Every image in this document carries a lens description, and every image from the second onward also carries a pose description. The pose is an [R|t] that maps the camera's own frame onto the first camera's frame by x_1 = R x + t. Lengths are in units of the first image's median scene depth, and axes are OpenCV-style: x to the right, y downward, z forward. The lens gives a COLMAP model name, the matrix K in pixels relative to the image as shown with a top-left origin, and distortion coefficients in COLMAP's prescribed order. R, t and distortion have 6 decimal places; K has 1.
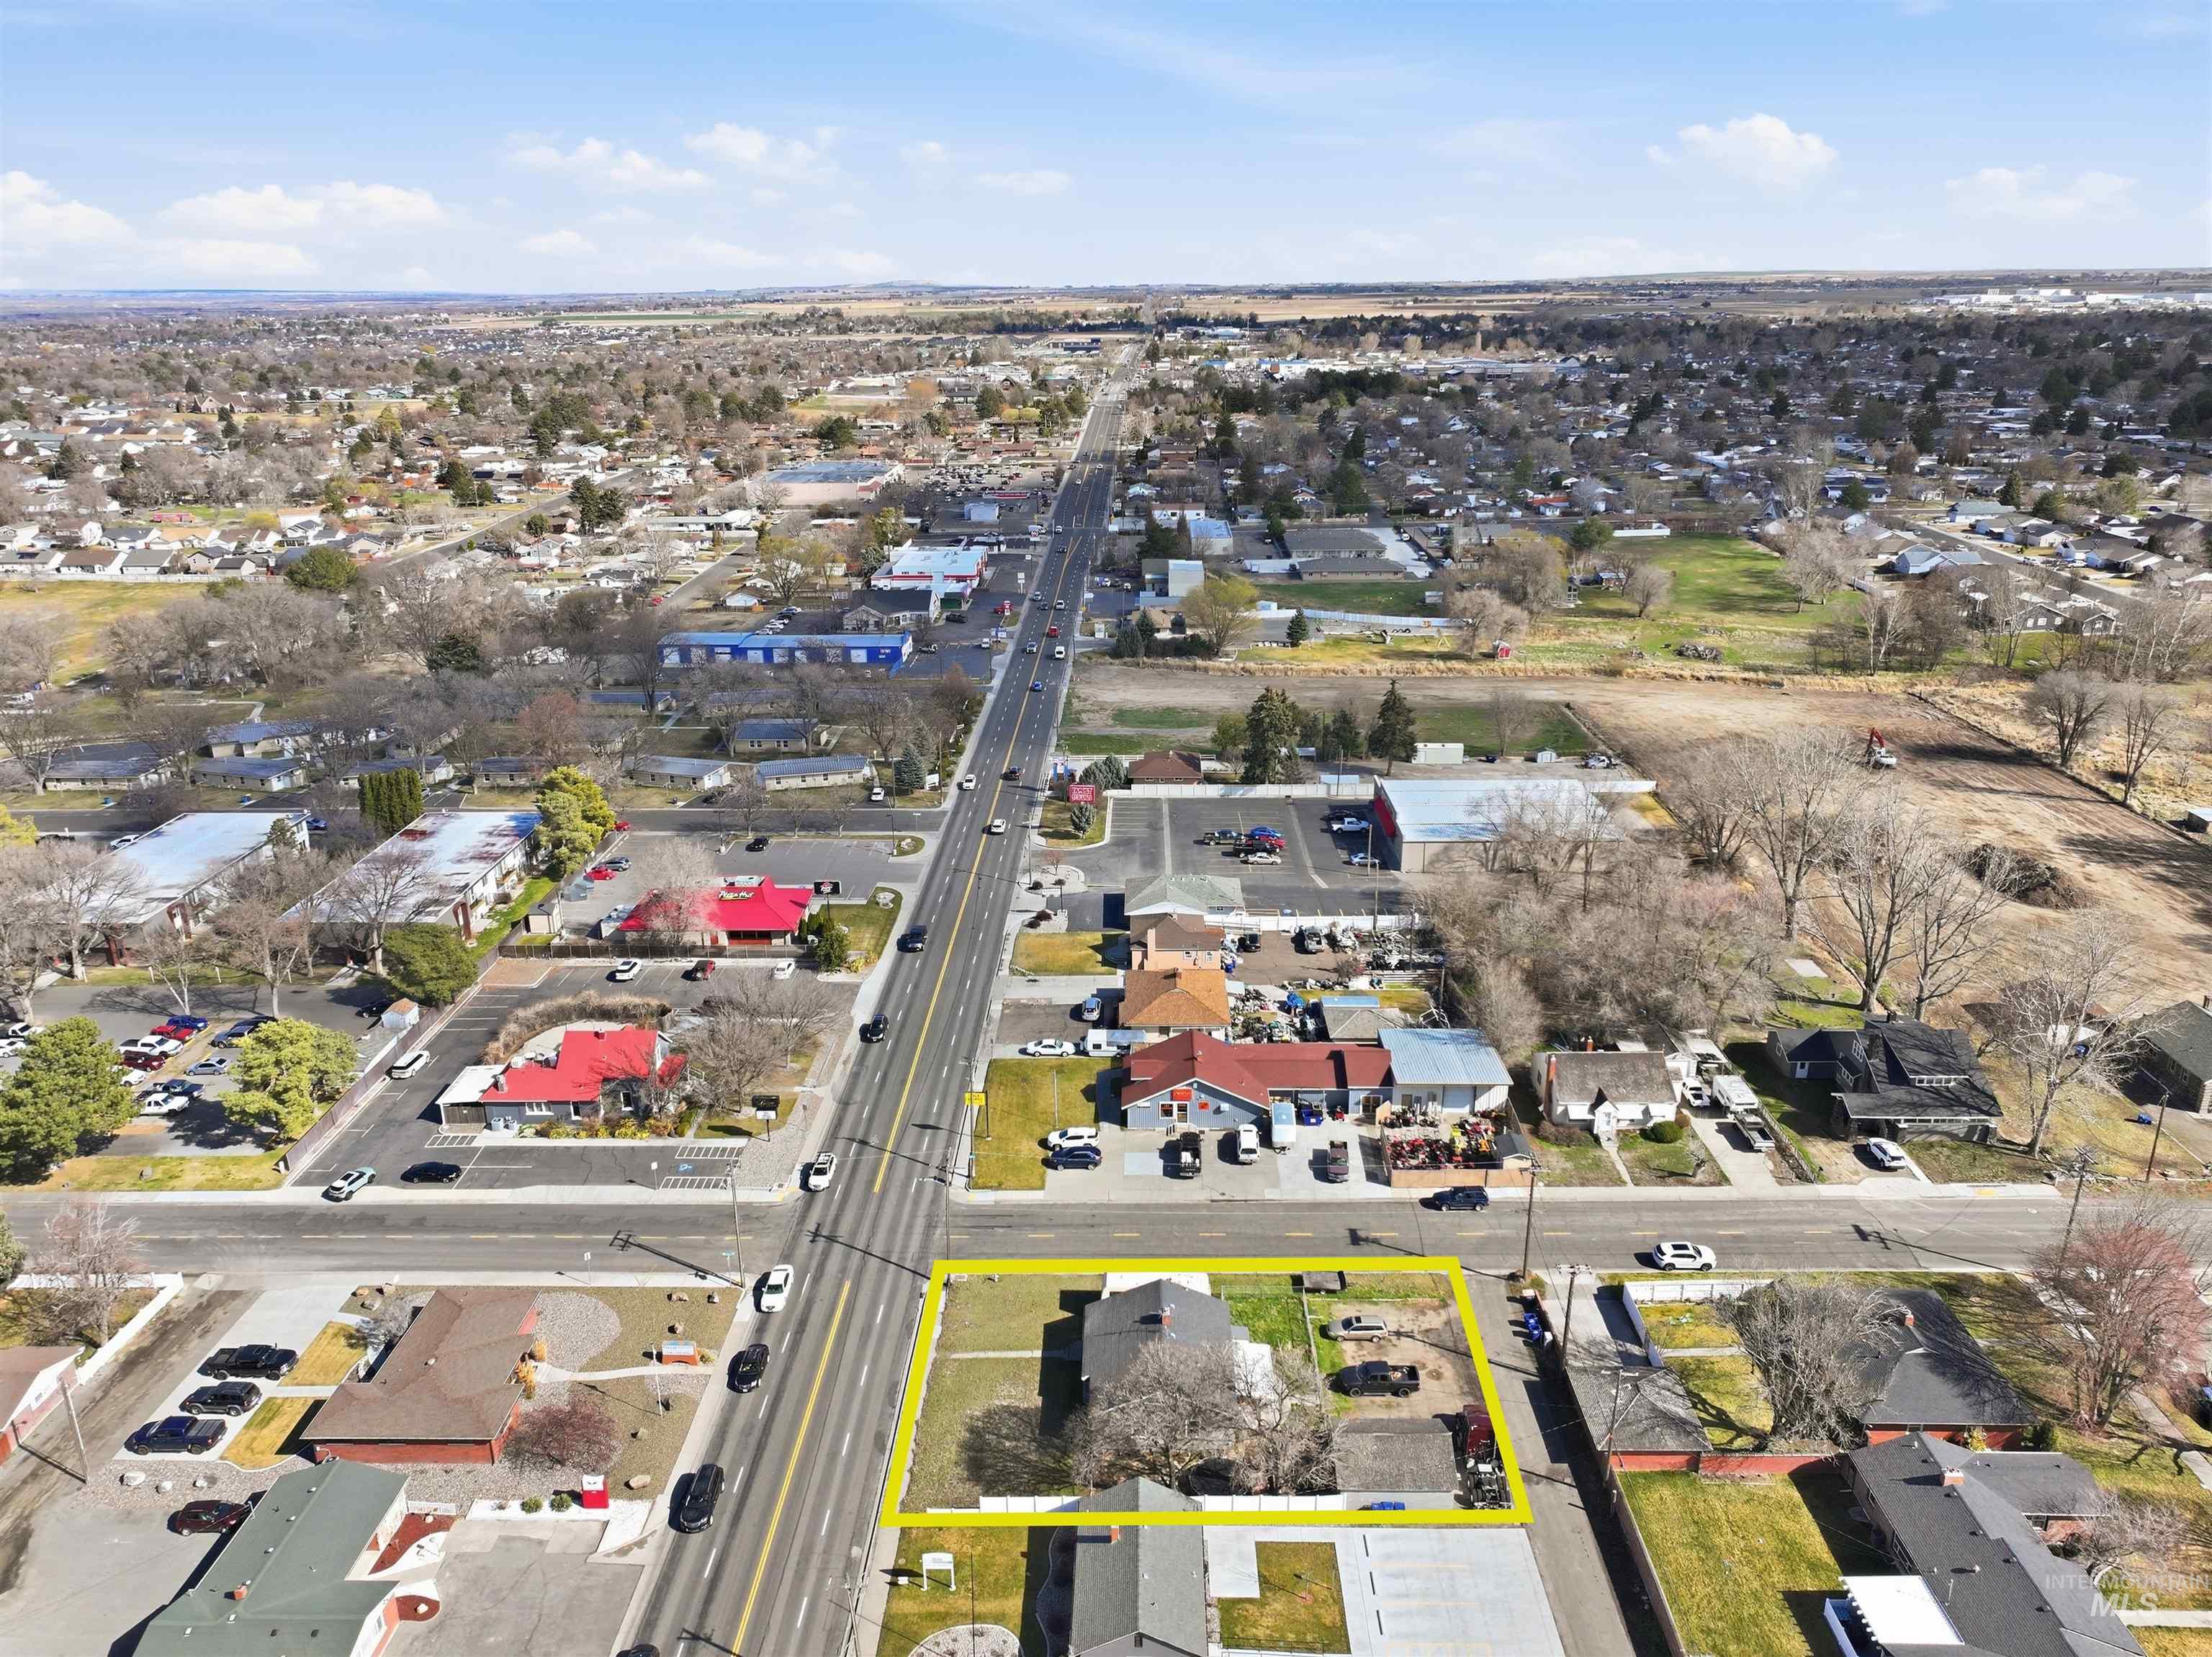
lens RADIAL K [[1549.6, 0, 1113.9], [0, 1549.6, 819.6], [0, 0, 1]] dist [-0.001427, 0.018230]
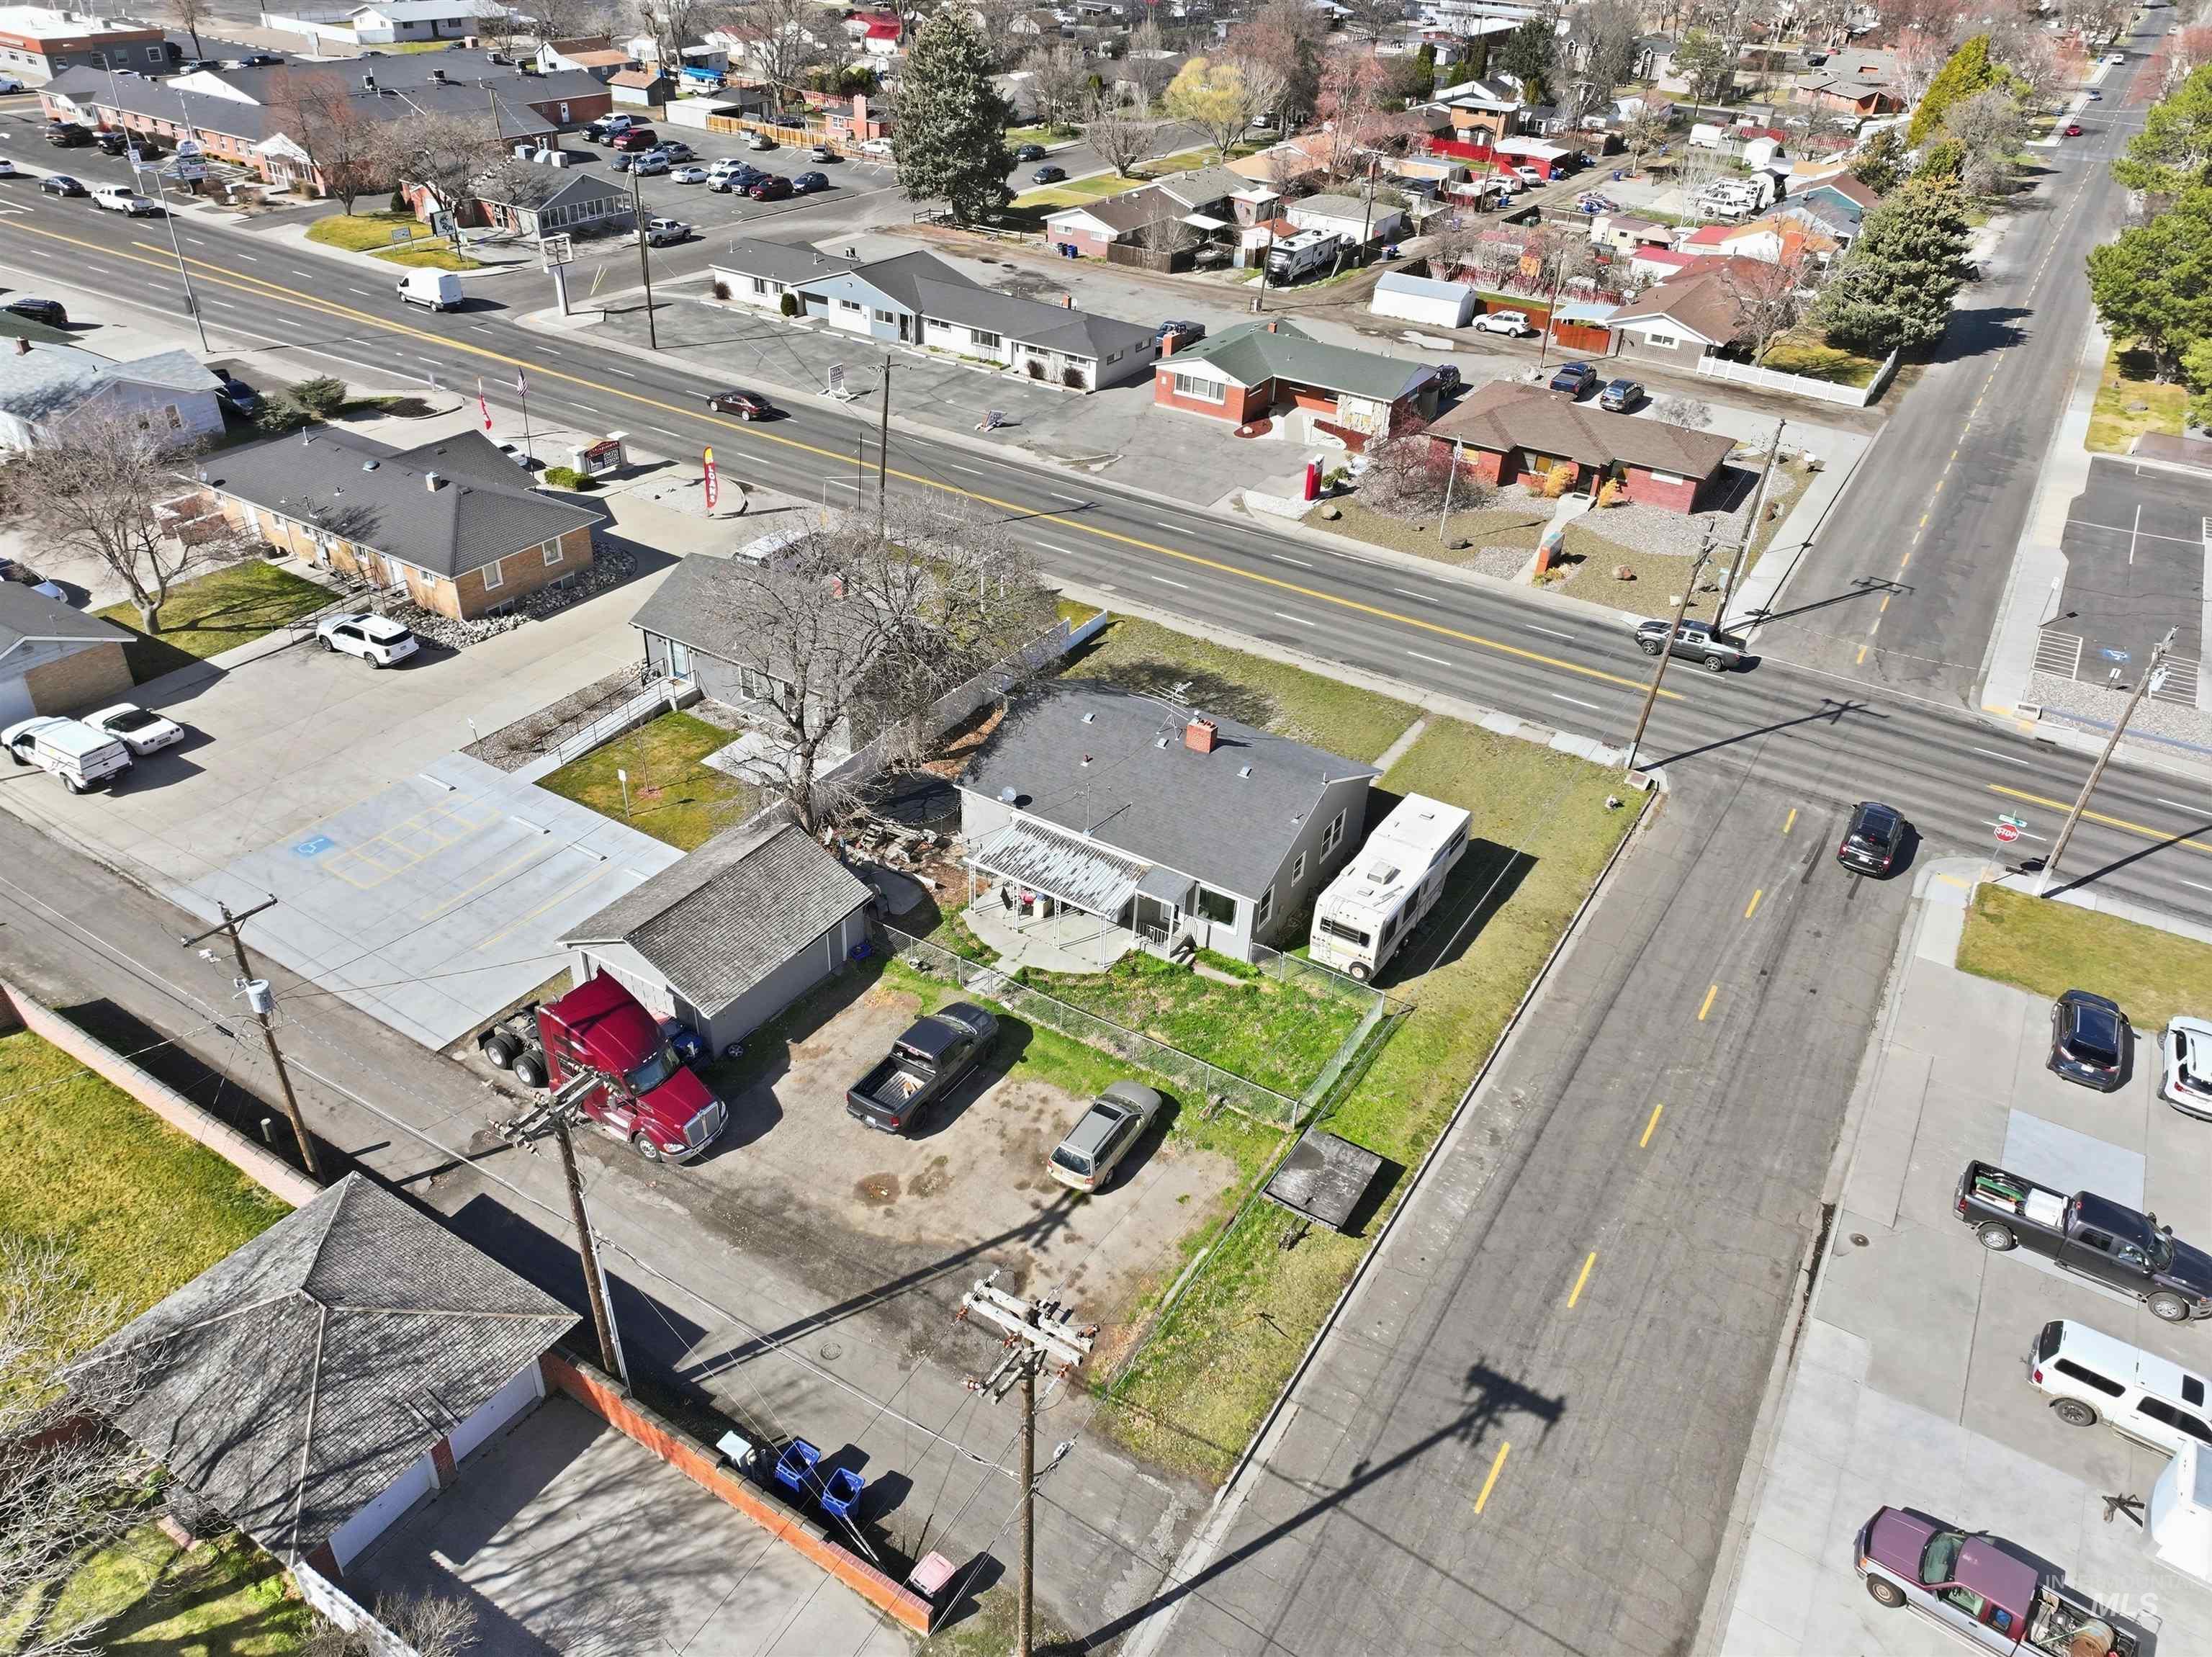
lens RADIAL K [[1549.6, 0, 1113.9], [0, 1549.6, 819.6], [0, 0, 1]] dist [-0.001427, 0.018230]
pose [[-0.504810, 0.458793, -0.731215, 0.266560], [-0.316463, 0.689734, 0.651243, 0.014111], [0.803130, 0.560156, -0.202994, 0.683389]]
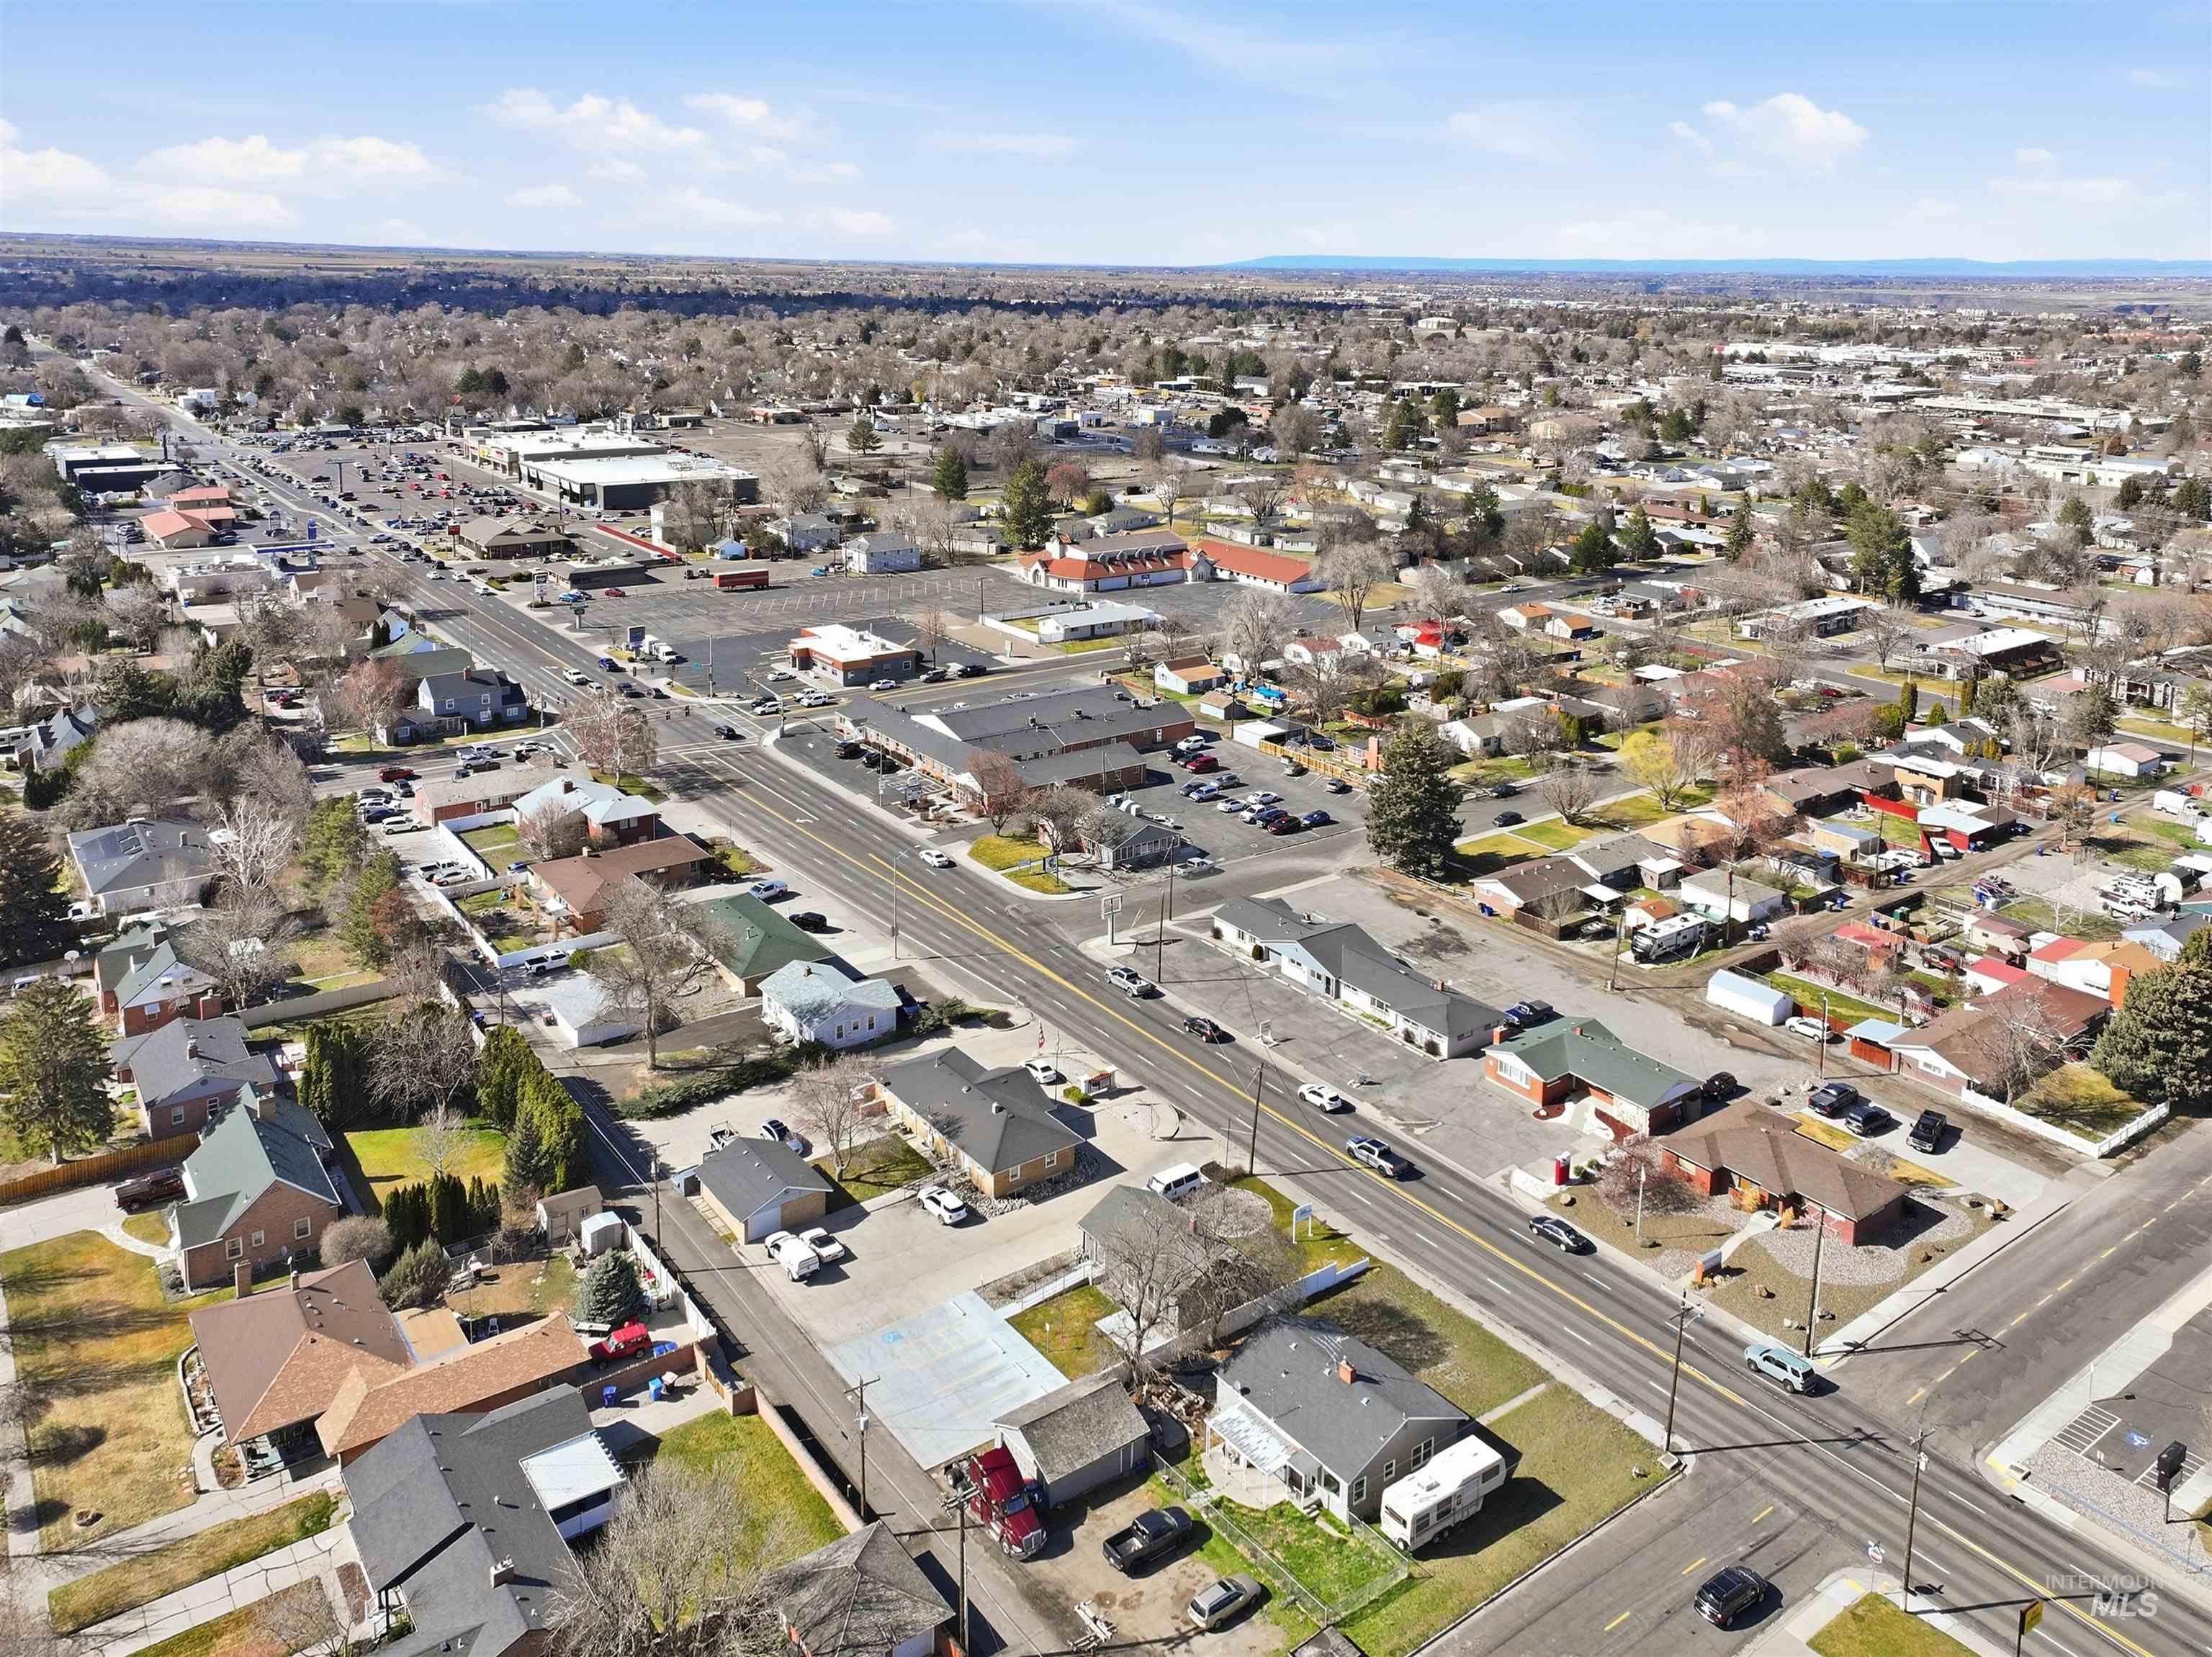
lens RADIAL K [[1697.9, 0, 1112.1], [0, 1697.9, 463.4], [0, 0, 1]] dist [0.003359, 0.000266]
pose [[-0.789528, 0.072377, -0.609432, 0.434550], [-0.205050, 0.904845, 0.373107, -0.303112], [0.578446, 0.419543, -0.699560, 0.864879]]
